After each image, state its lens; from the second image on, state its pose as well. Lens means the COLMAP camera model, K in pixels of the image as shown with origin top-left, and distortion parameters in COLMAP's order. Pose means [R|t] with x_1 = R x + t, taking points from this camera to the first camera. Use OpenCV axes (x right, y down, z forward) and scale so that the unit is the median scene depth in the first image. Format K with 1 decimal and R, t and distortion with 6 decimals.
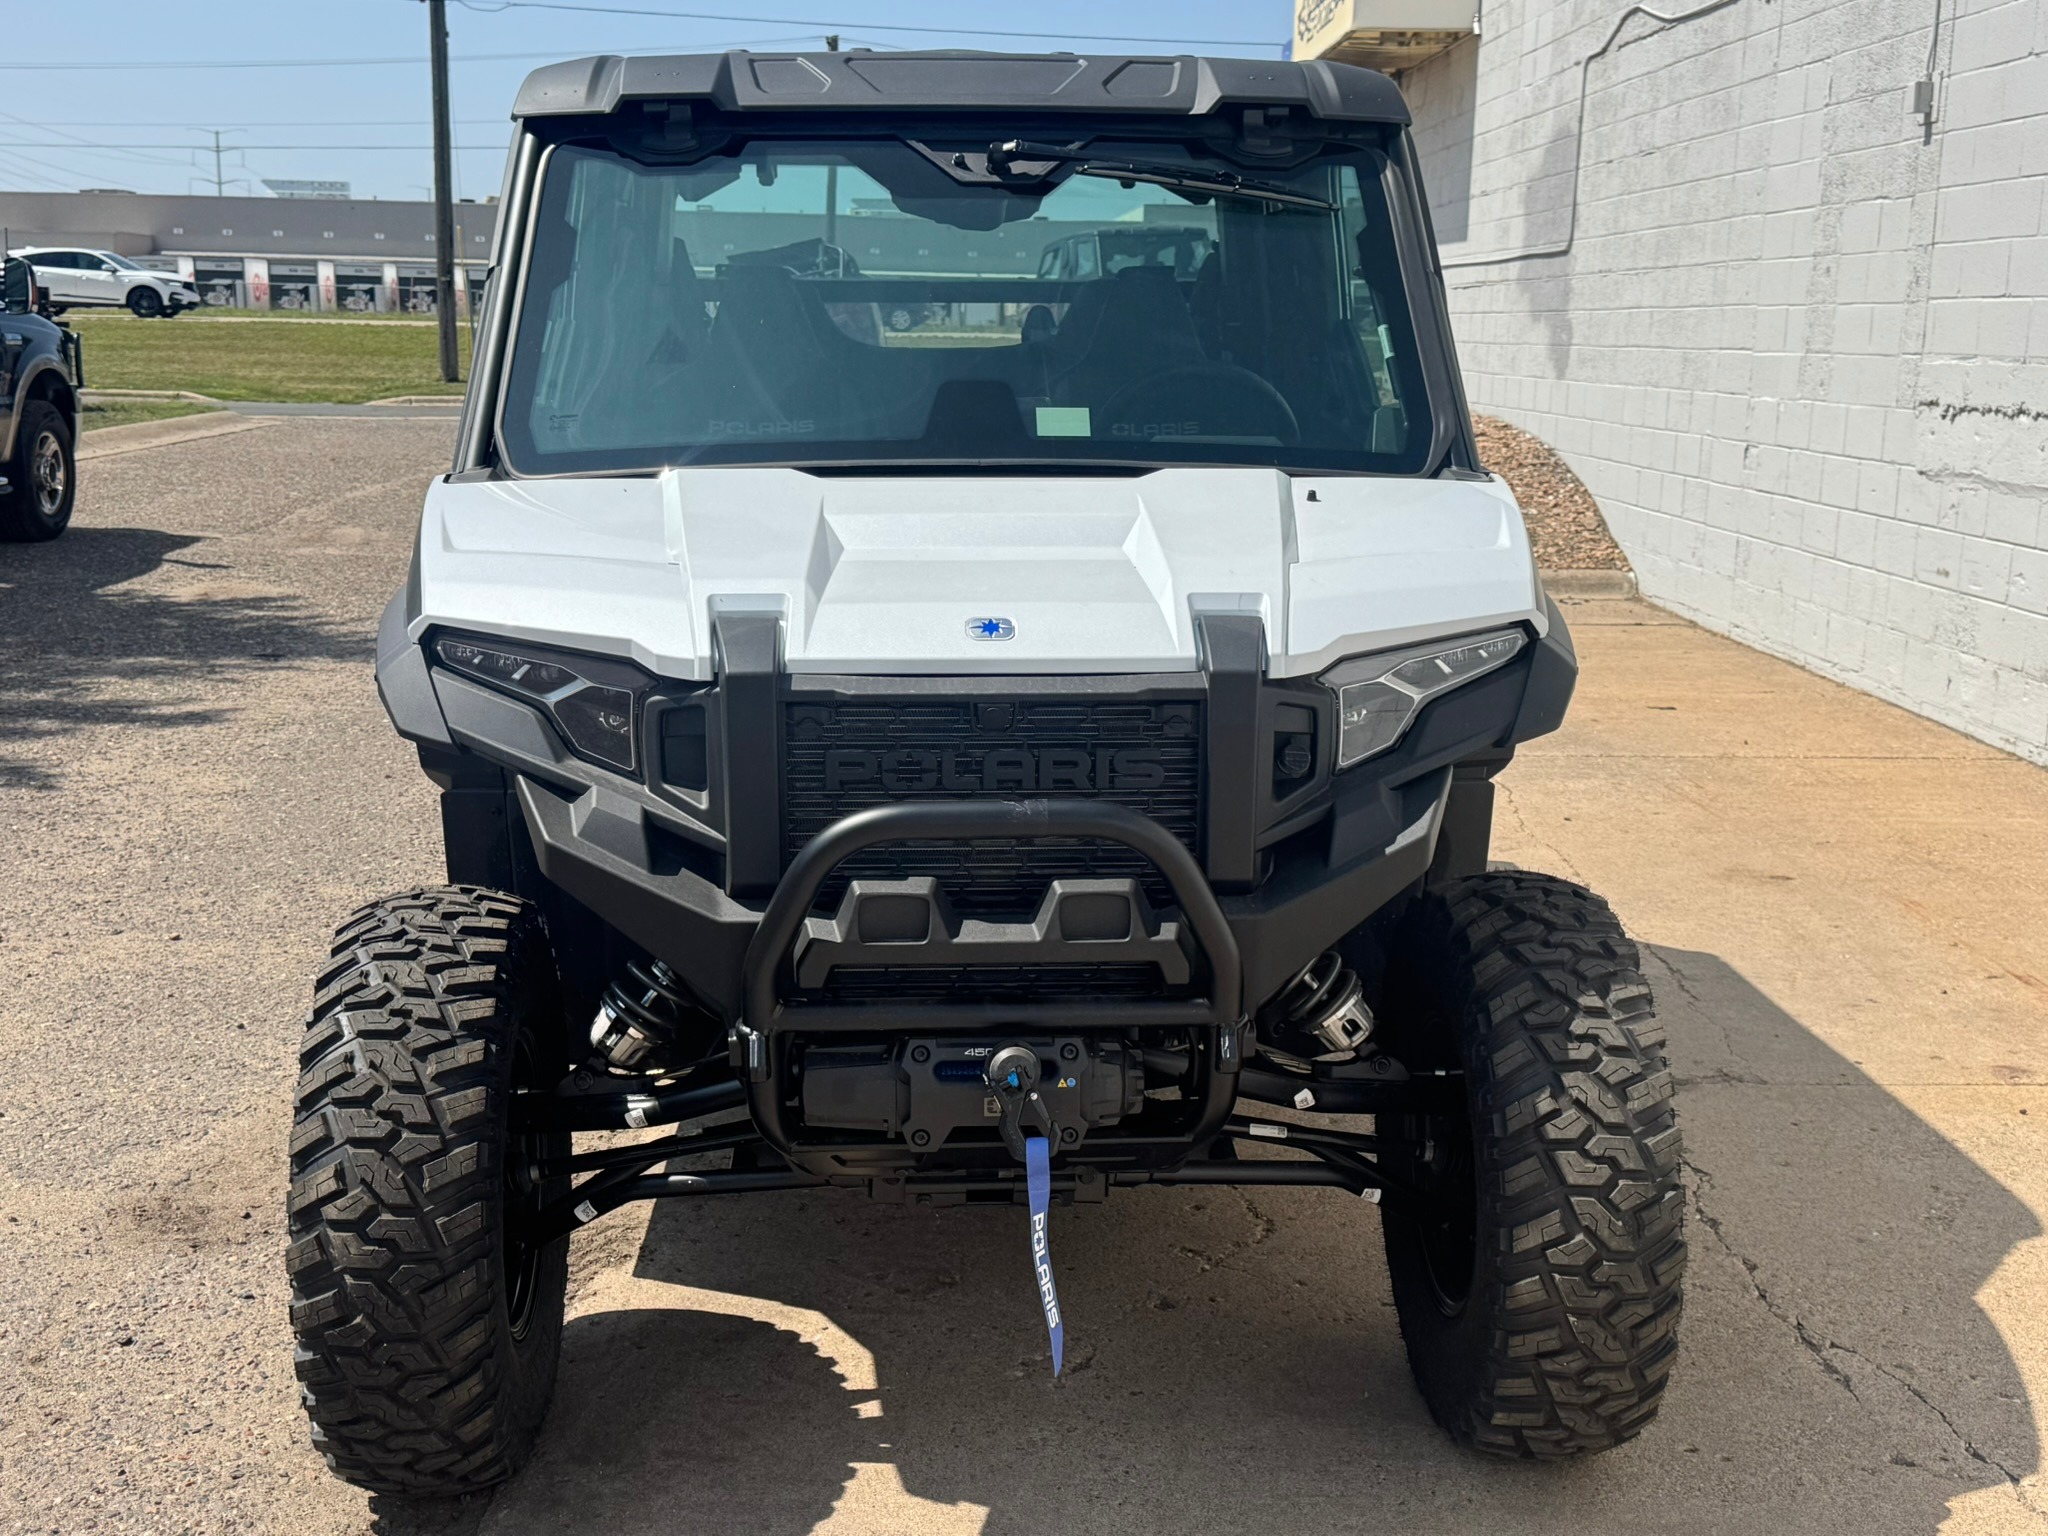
lens RADIAL K [[2292.4, 0, 1020.6], [0, 2292.4, 780.0], [0, 0, 1]] dist [0.192822, -0.472051]
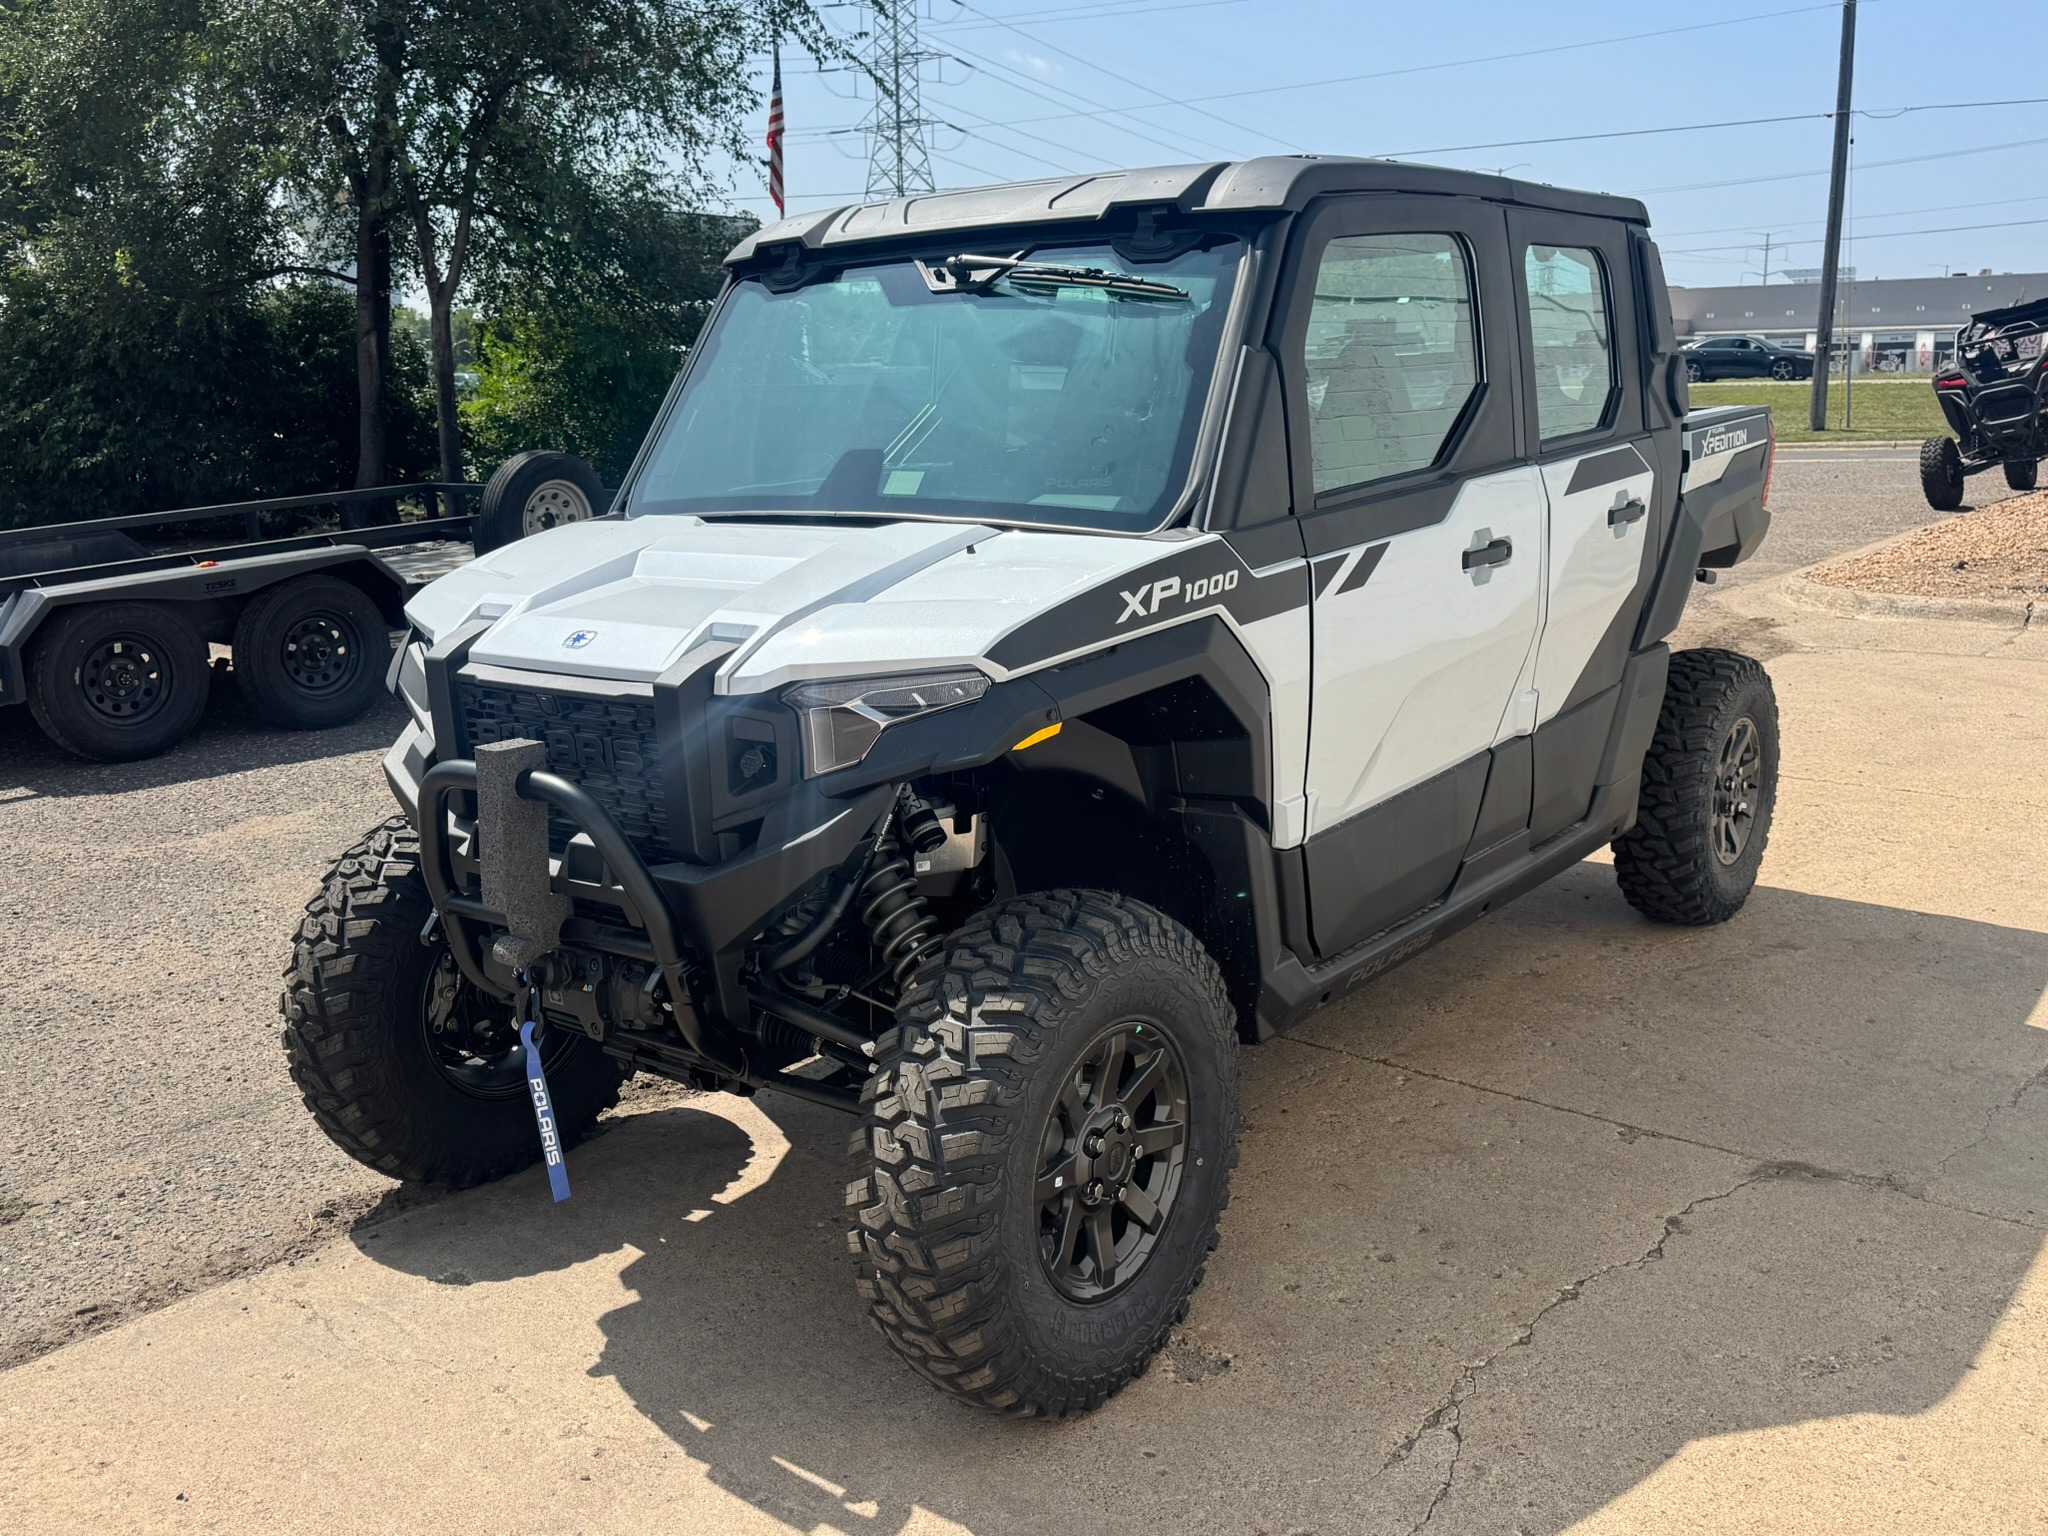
lens RADIAL K [[1762.3, 0, 1024.0], [0, 1762.3, 768.0], [0, 0, 1]] dist [0.151284, -0.255324]
pose [[0.759950, 0.109132, -0.640755, 0.801080], [-0.099346, 0.993723, 0.051422, -0.066136], [0.642345, 0.024579, 0.766022, 0.359239]]
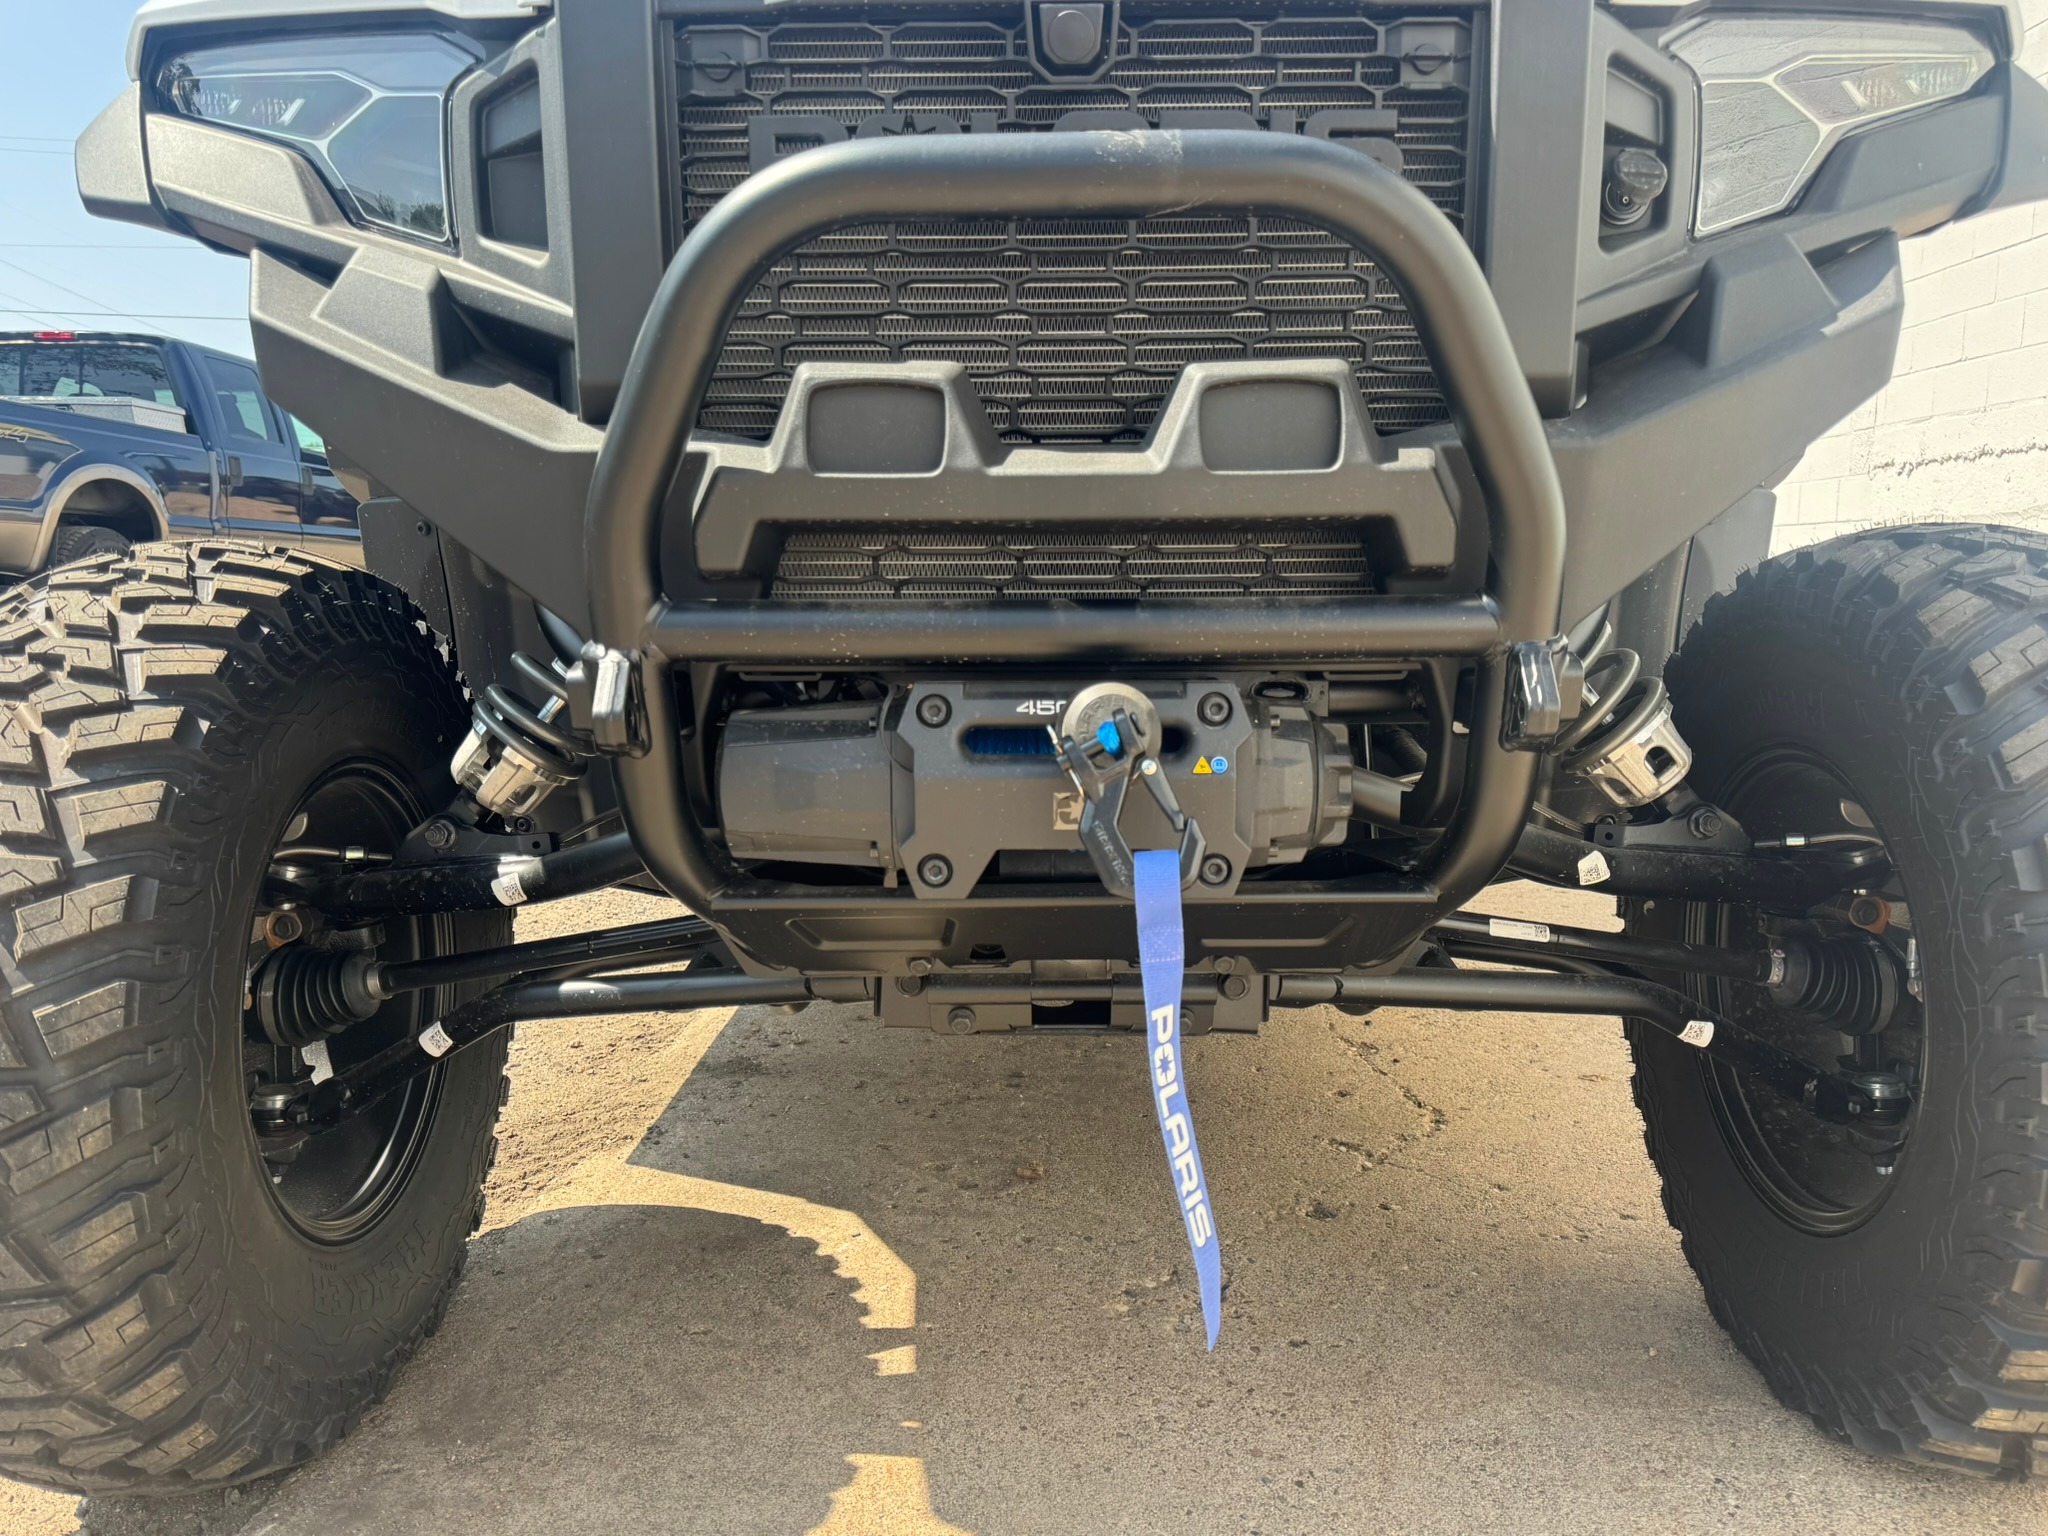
lens RADIAL K [[1514.7, 0, 1024.7], [0, 1514.7, 758.2], [0, 0, 1]] dist [0.070749, -0.092462]
pose [[0.997926, -0.000956, -0.064370, -0.000214], [-0.003827, 0.997241, -0.074137, 0.147789], [0.064263, 0.074230, 0.995168, 0.620879]]
